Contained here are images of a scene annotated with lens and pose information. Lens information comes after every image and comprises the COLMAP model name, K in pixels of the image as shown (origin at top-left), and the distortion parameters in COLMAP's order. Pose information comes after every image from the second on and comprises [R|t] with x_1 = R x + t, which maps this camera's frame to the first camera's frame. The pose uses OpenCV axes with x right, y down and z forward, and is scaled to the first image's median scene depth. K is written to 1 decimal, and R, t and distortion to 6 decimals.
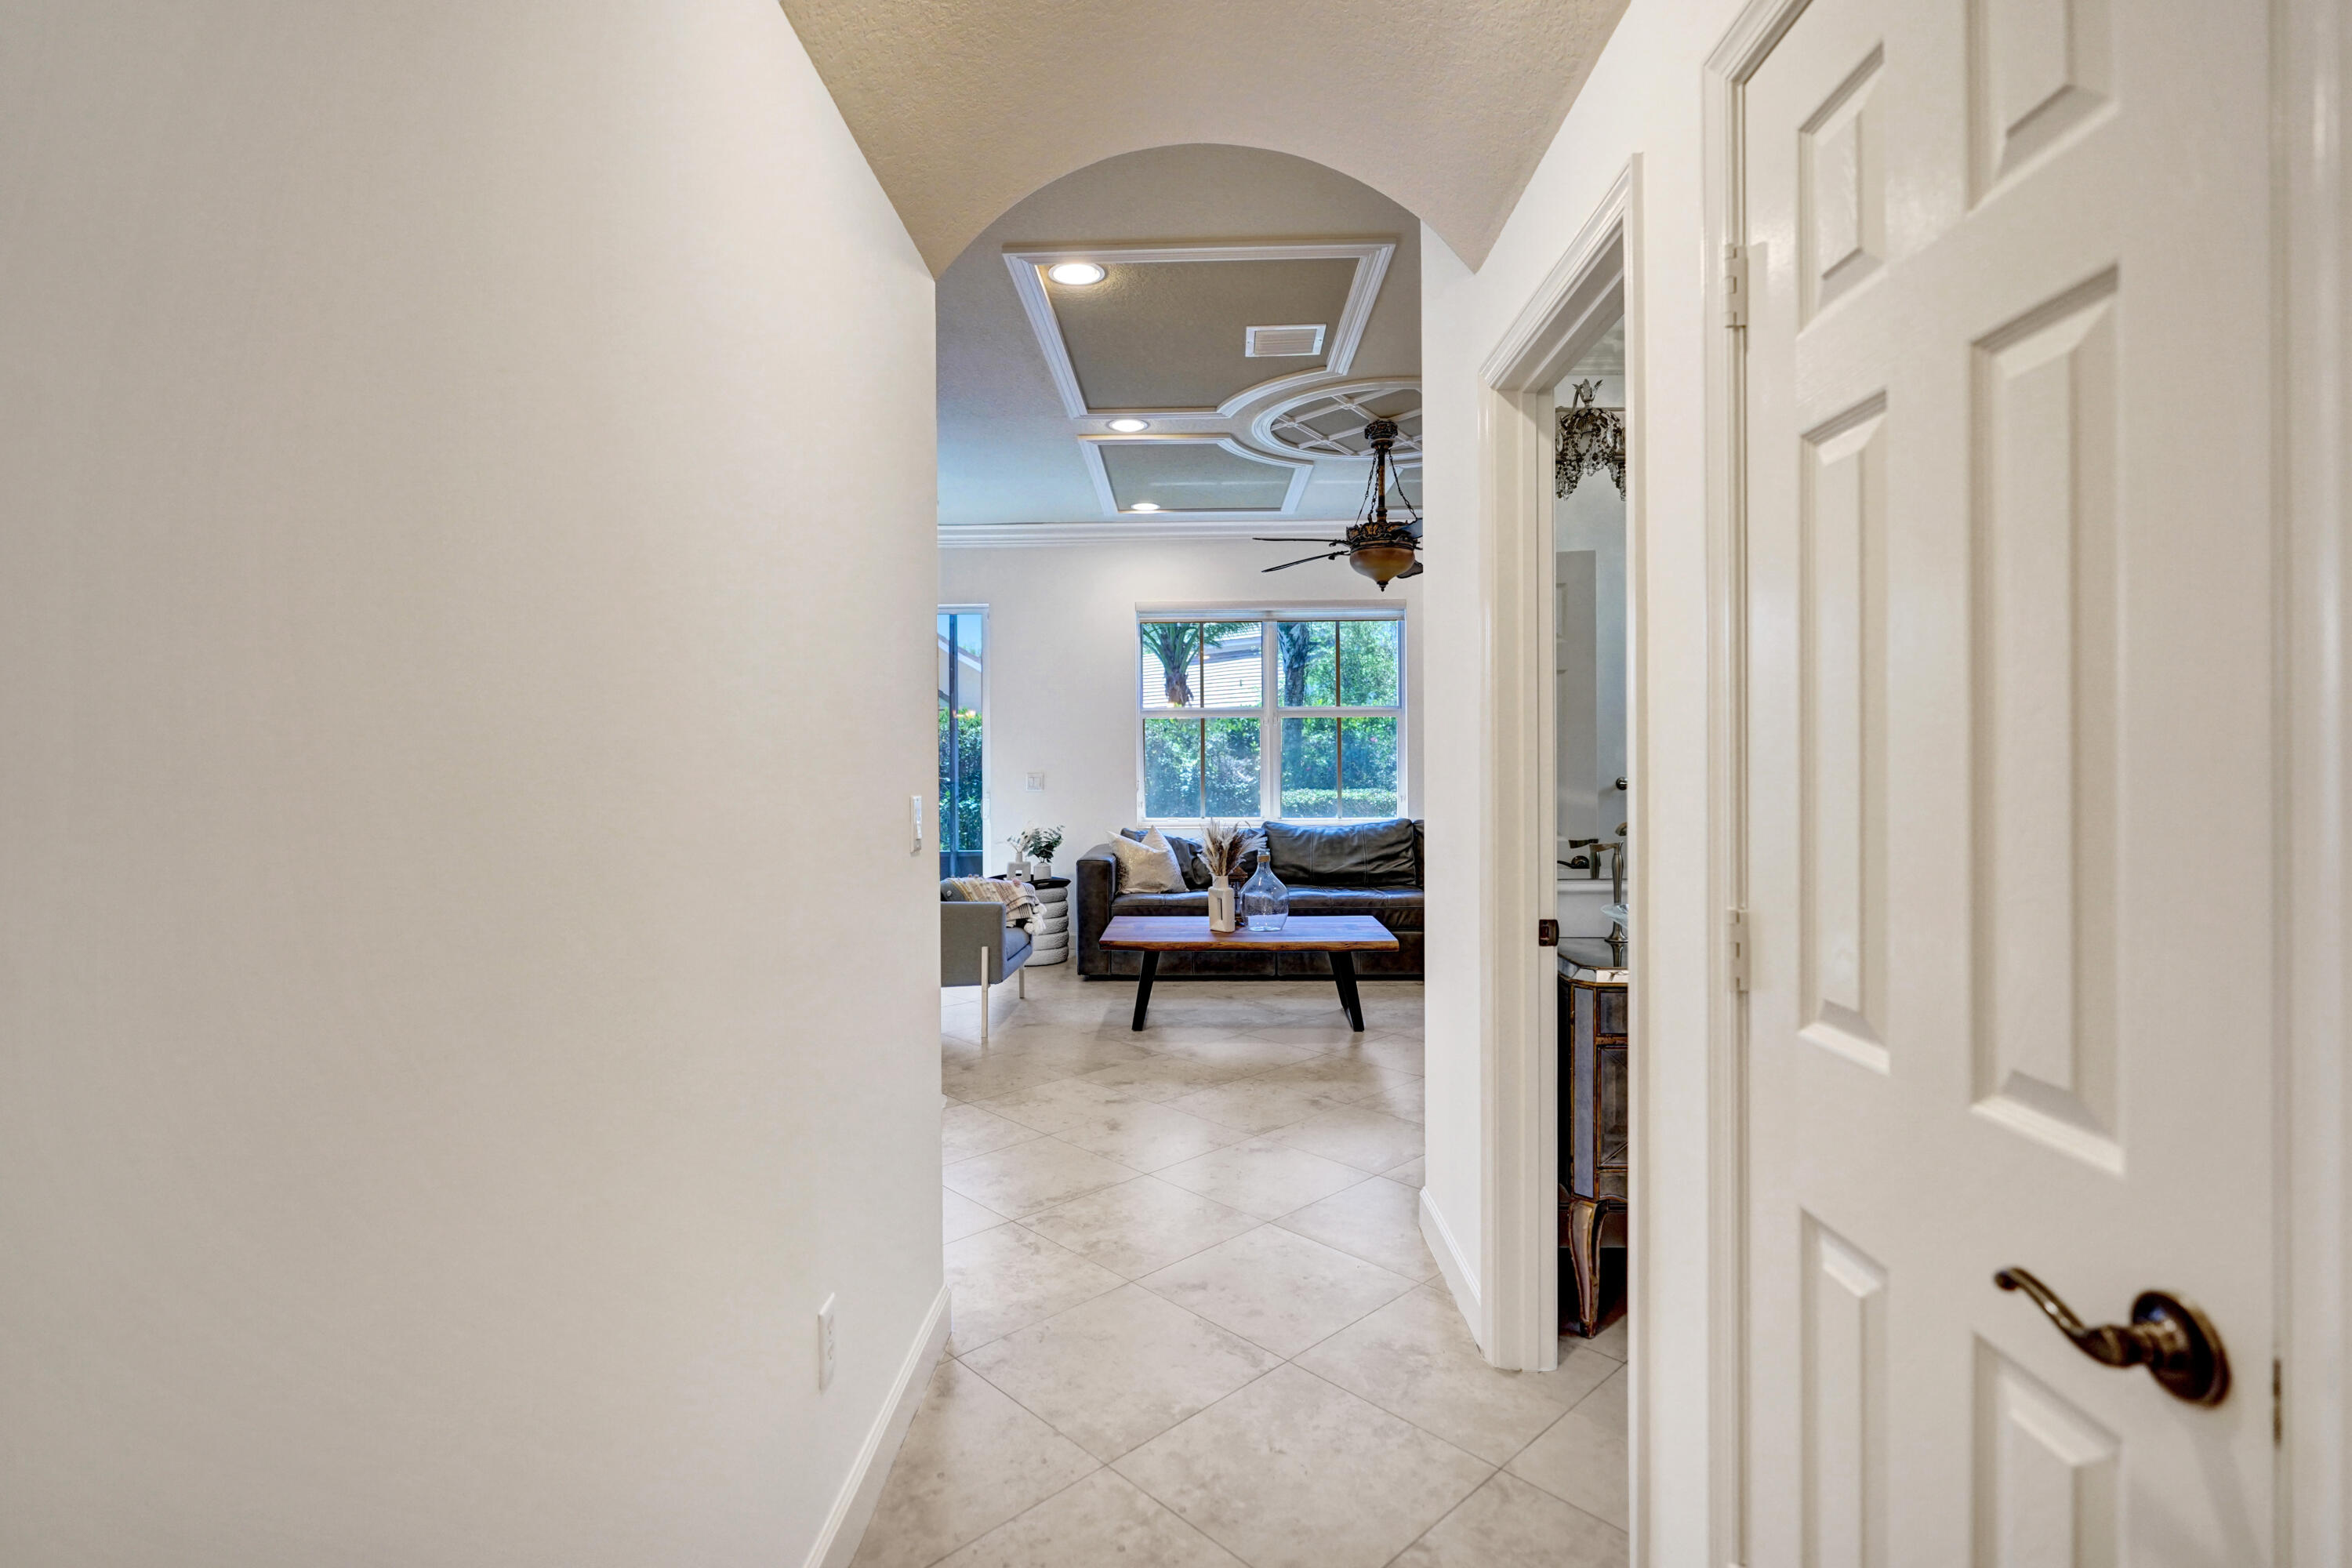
lens RADIAL K [[1103.1, 0, 1176.0], [0, 1103.1, 784.0], [0, 0, 1]] dist [-0.001602, -0.000436]
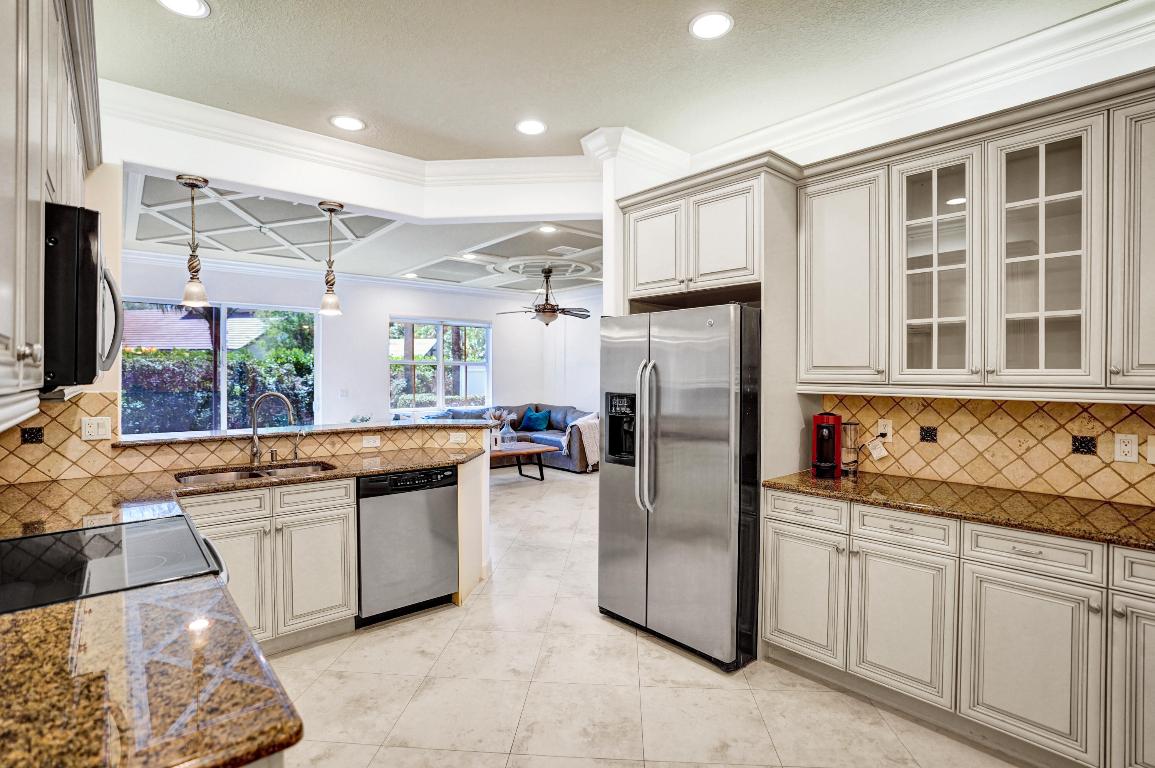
lens RADIAL K [[560.2, 0, 577.9], [0, 560.2, 380.2], [0, 0, 1]] dist [-0.073478, 0.030589]
pose [[0.742569, 0.001583, 0.669767, -0.546226], [0.005992, 0.999941, -0.009006, -0.016380], [-0.669743, 0.010701, 0.742516, -0.102311]]
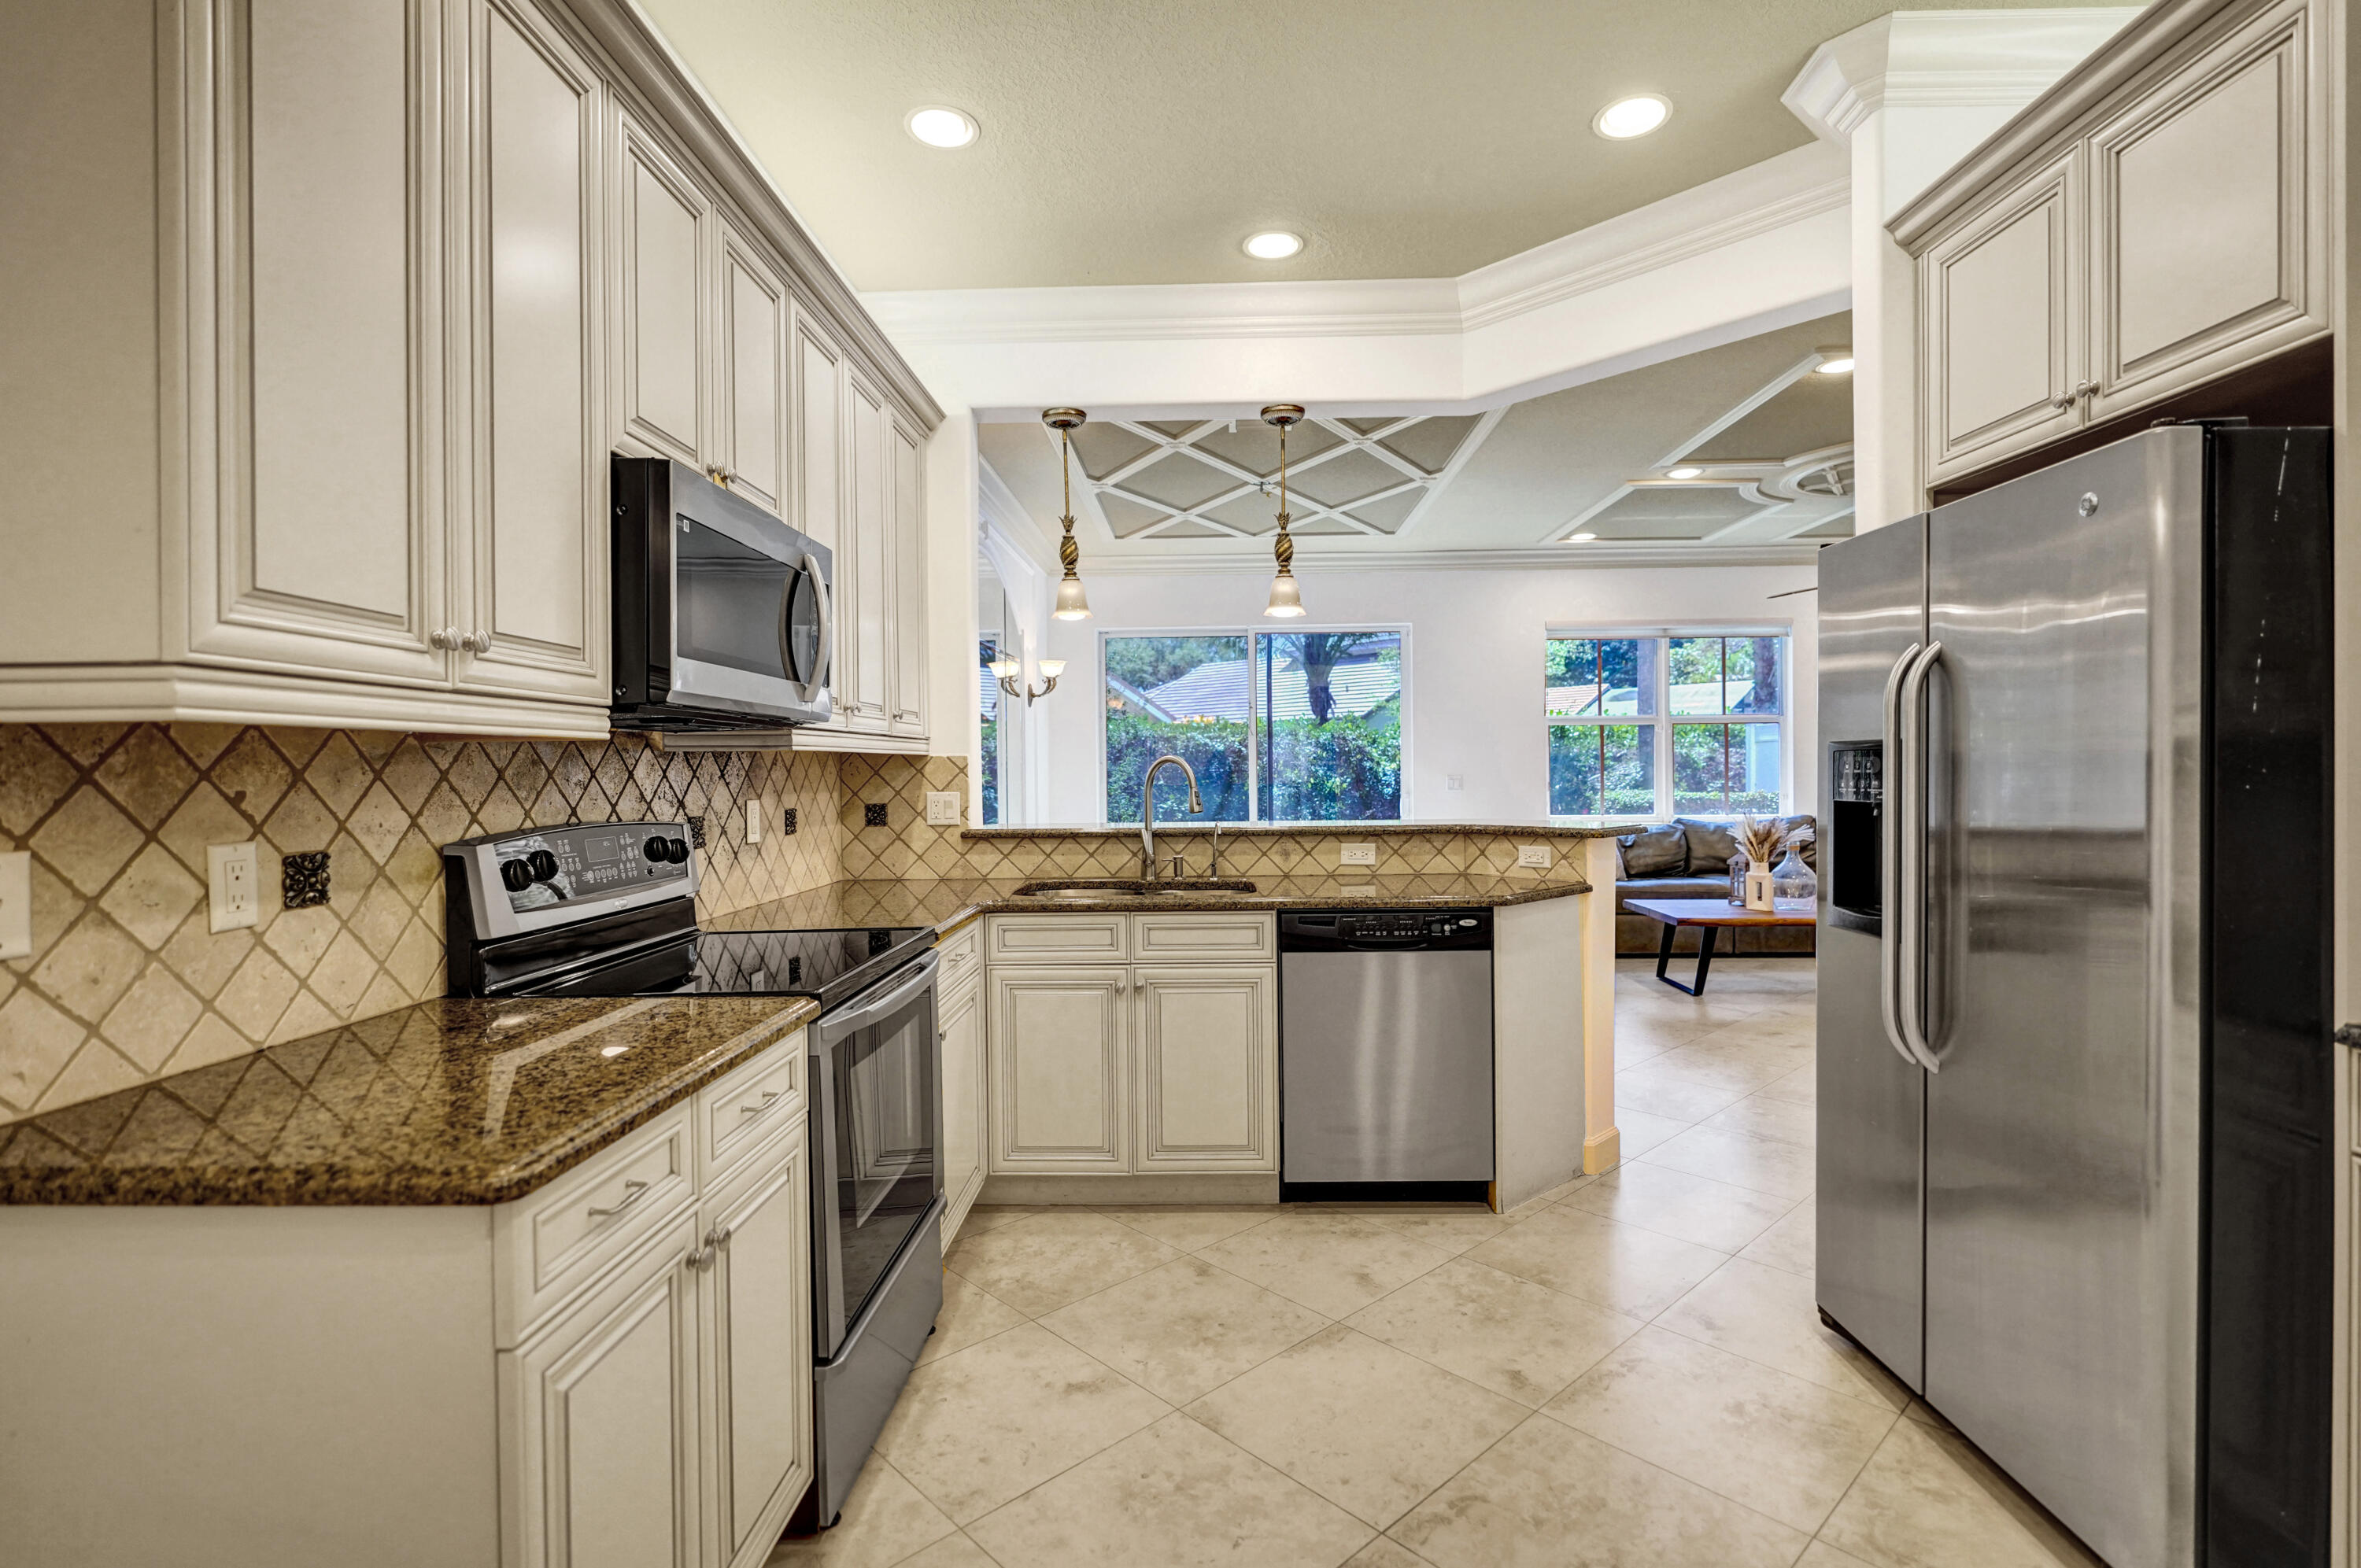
lens RADIAL K [[1107.1, 0, 1180.5], [0, 1107.1, 784.0], [0, 0, 1]] dist [-0.001602, -0.000436]
pose [[0.999935, -0.002492, -0.011138, -0.419783], [0.002443, 0.999987, -0.004378, 0.003692], [0.011149, 0.004351, 0.999928, -0.124615]]
